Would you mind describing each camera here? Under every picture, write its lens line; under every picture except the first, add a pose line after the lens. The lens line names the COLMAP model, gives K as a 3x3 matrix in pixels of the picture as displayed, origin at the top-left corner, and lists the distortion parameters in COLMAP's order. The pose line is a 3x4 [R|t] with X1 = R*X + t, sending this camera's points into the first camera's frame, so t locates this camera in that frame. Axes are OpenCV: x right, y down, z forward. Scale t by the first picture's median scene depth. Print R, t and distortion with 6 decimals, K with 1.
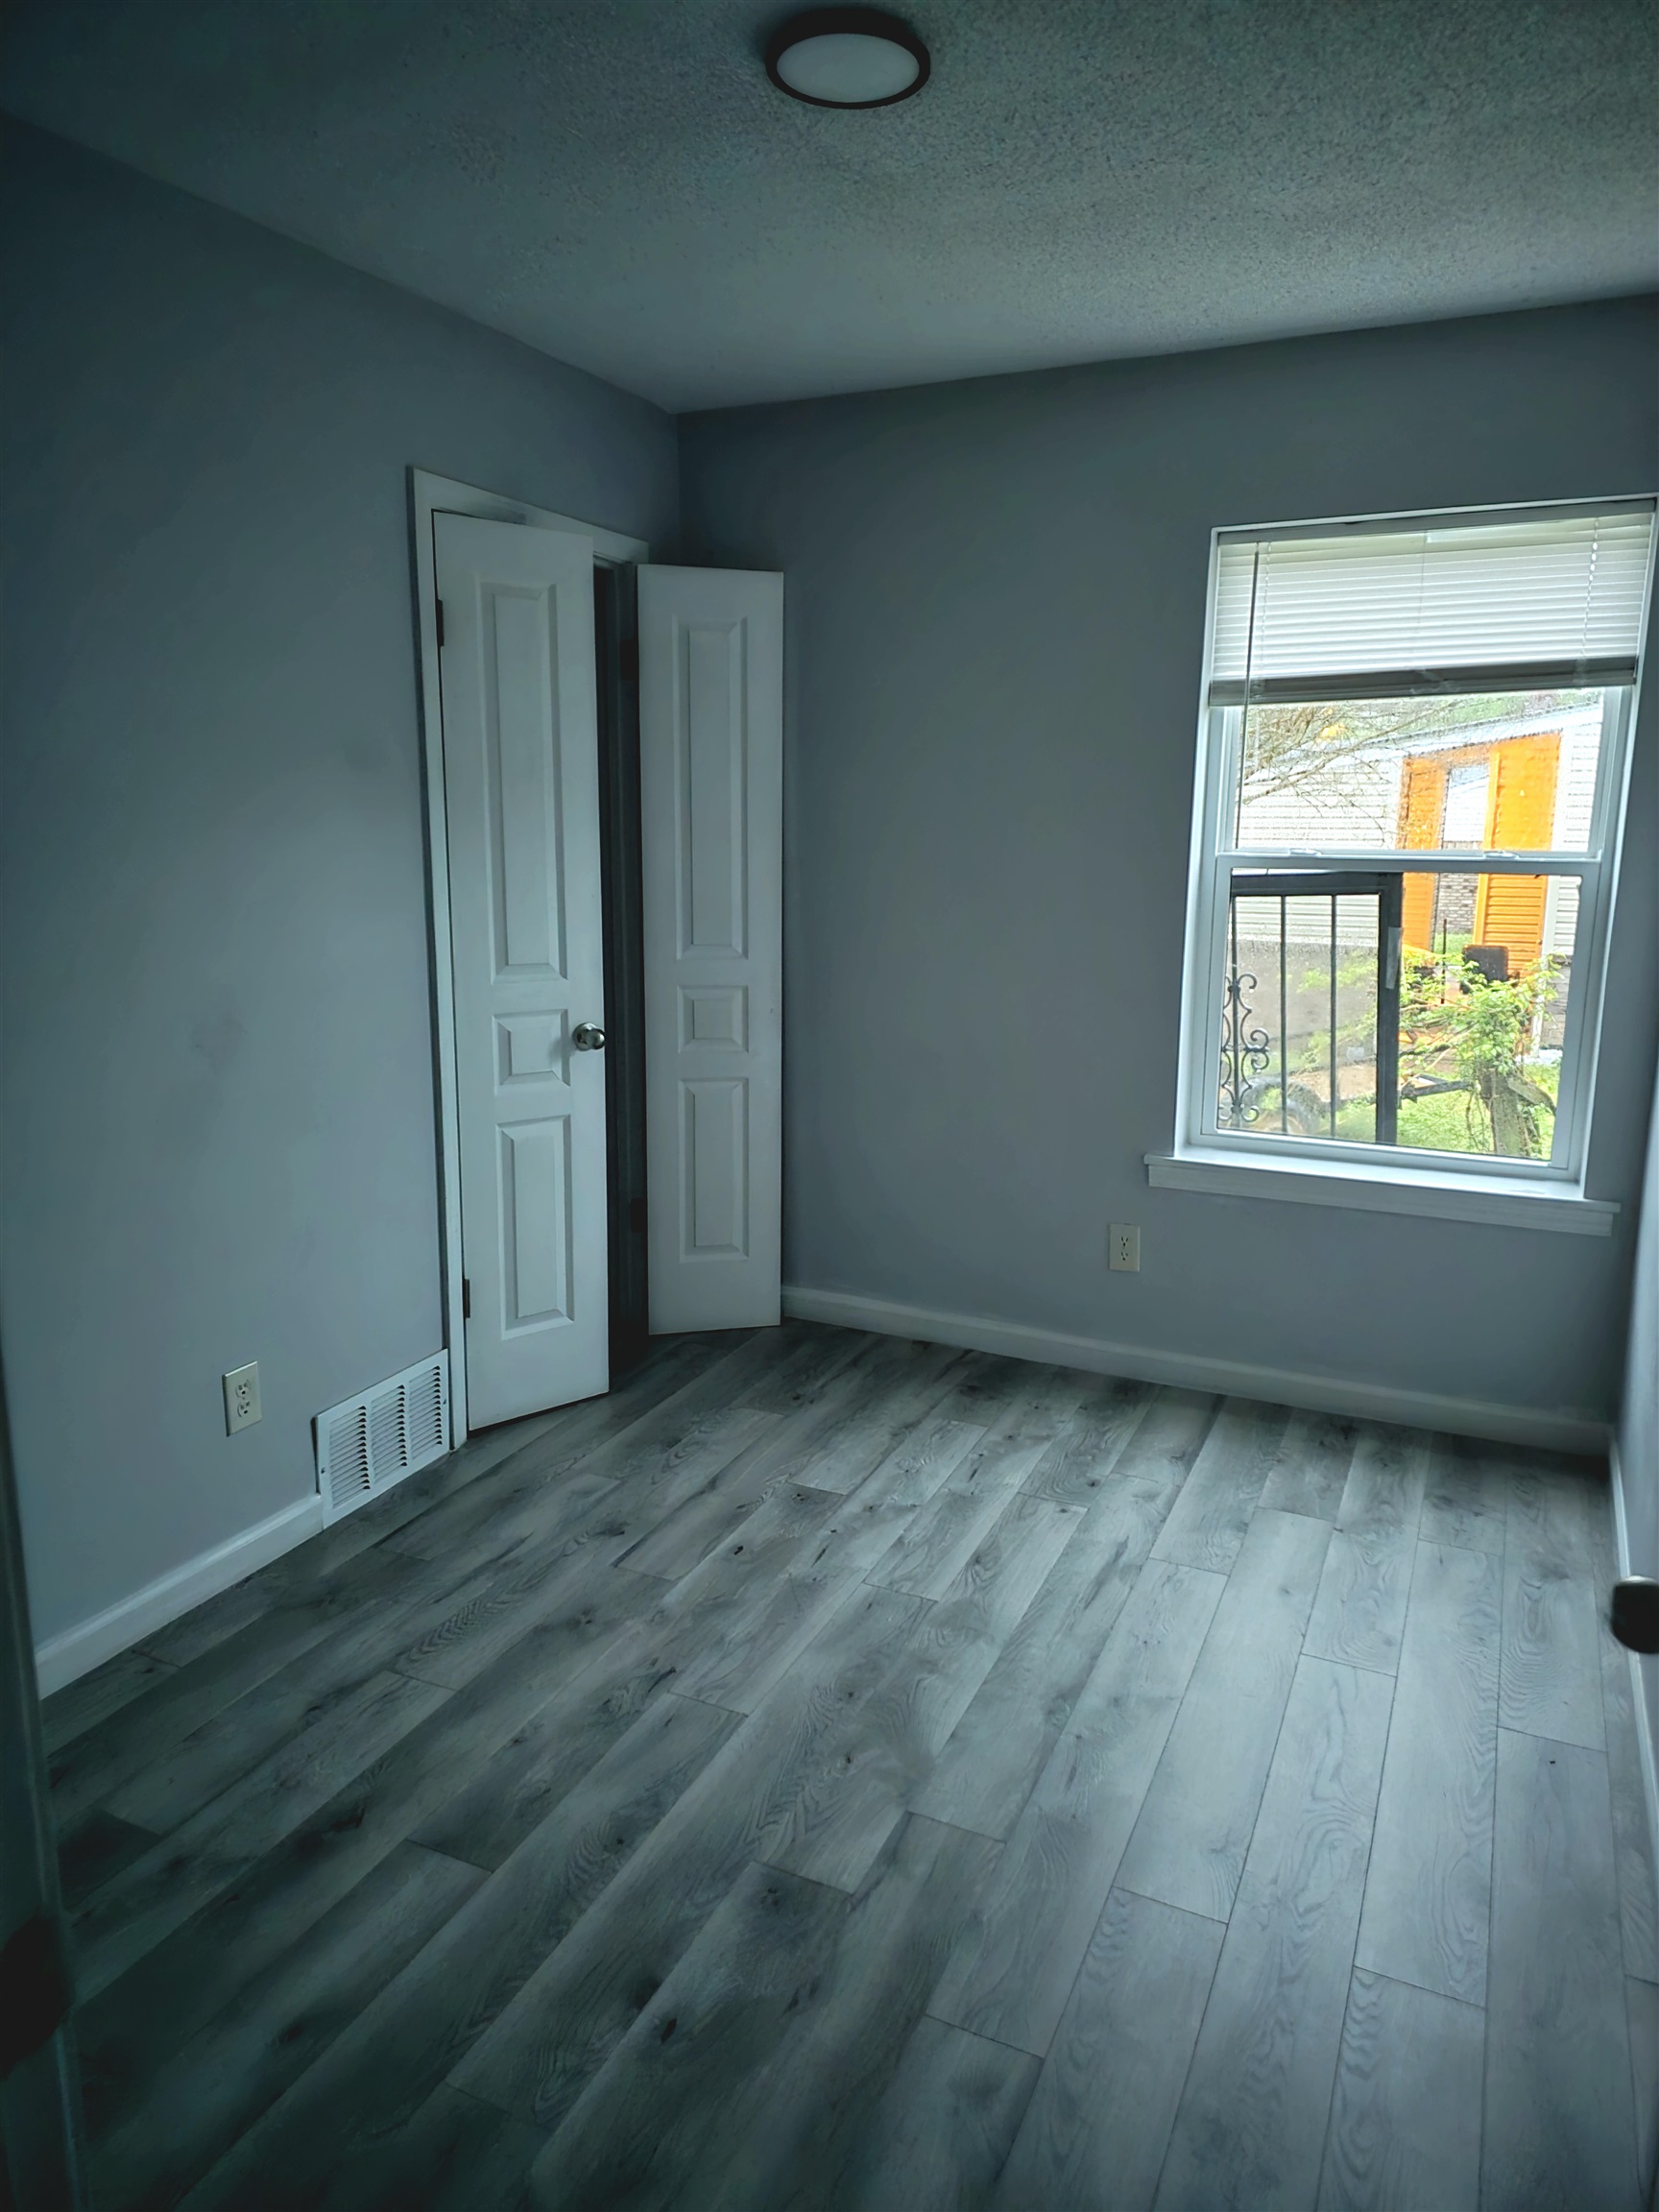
lens RADIAL K [[1458.1, 0, 818.7], [0, 1458.1, 1097.2], [0, 0, 1]] dist [0.042326, -0.039996]
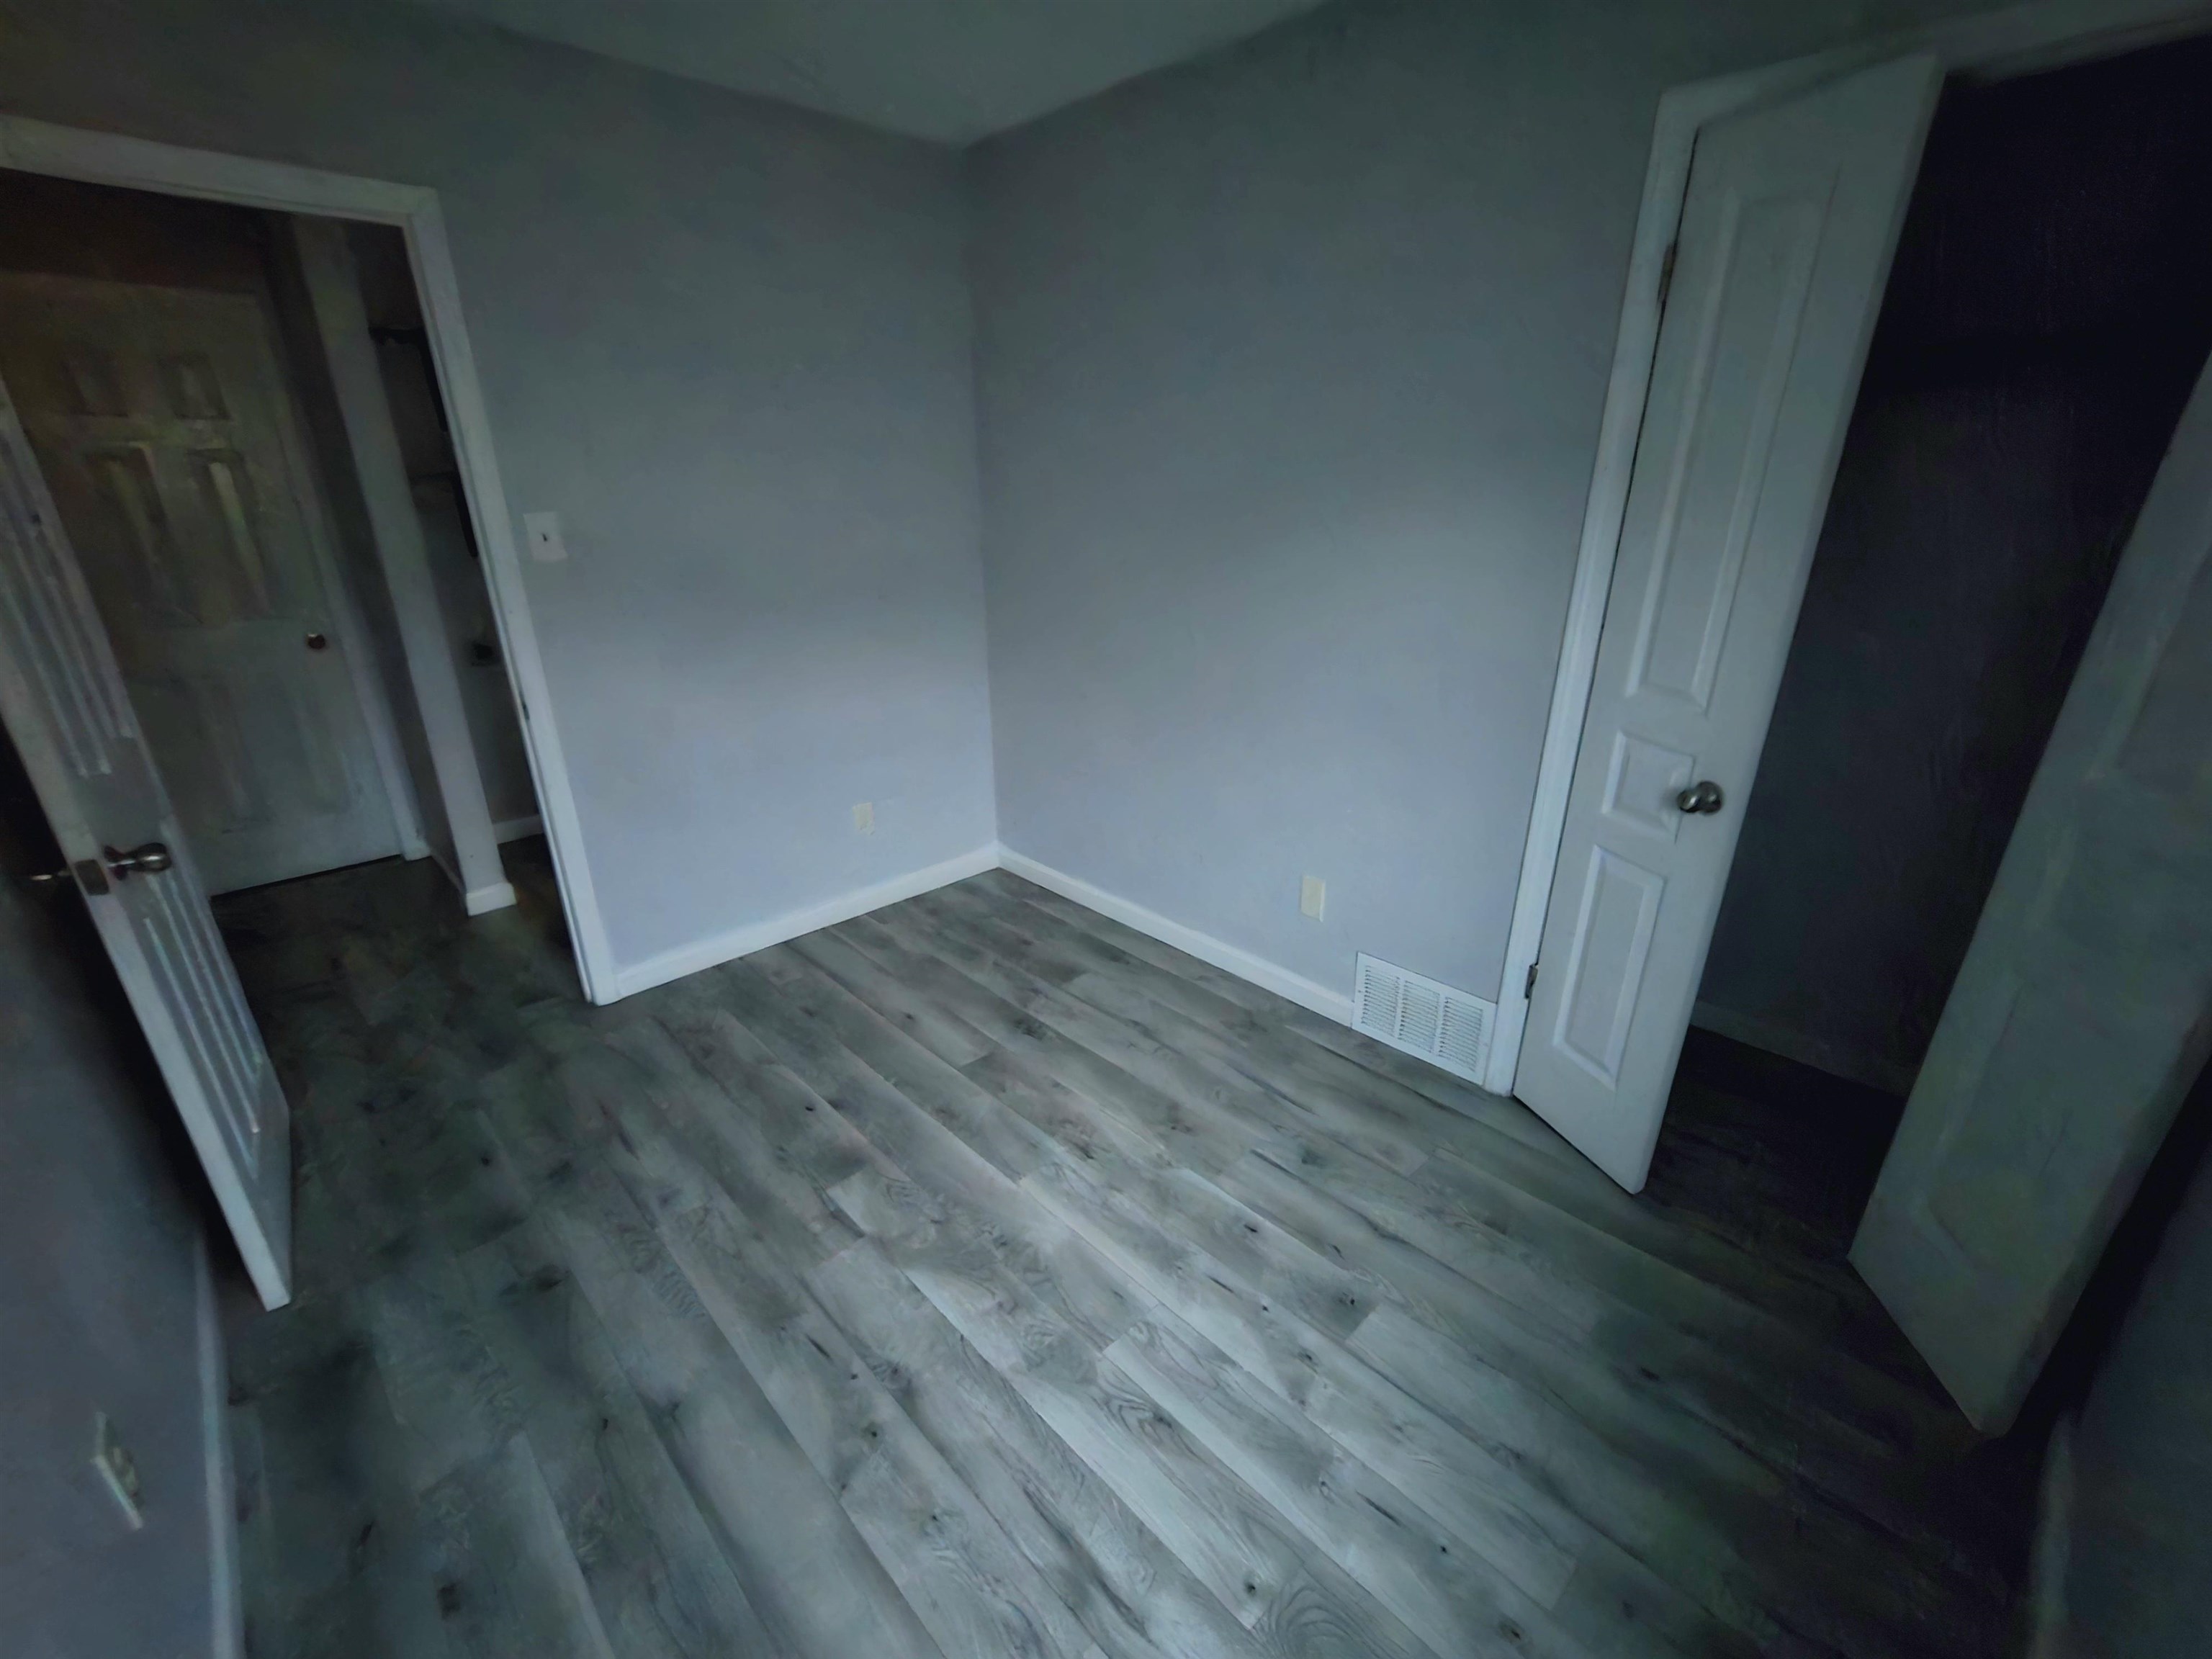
lens RADIAL K [[903.8, 0, 1101.0], [0, 903.8, 826.2], [0, 0, 1]] dist [-0.001356, -0.000492]
pose [[-0.339833, 0.343253, -0.875609, 0.507306], [-0.185185, 0.888369, 0.420127, -0.228246], [0.922074, 0.304922, -0.238332, 1.076421]]
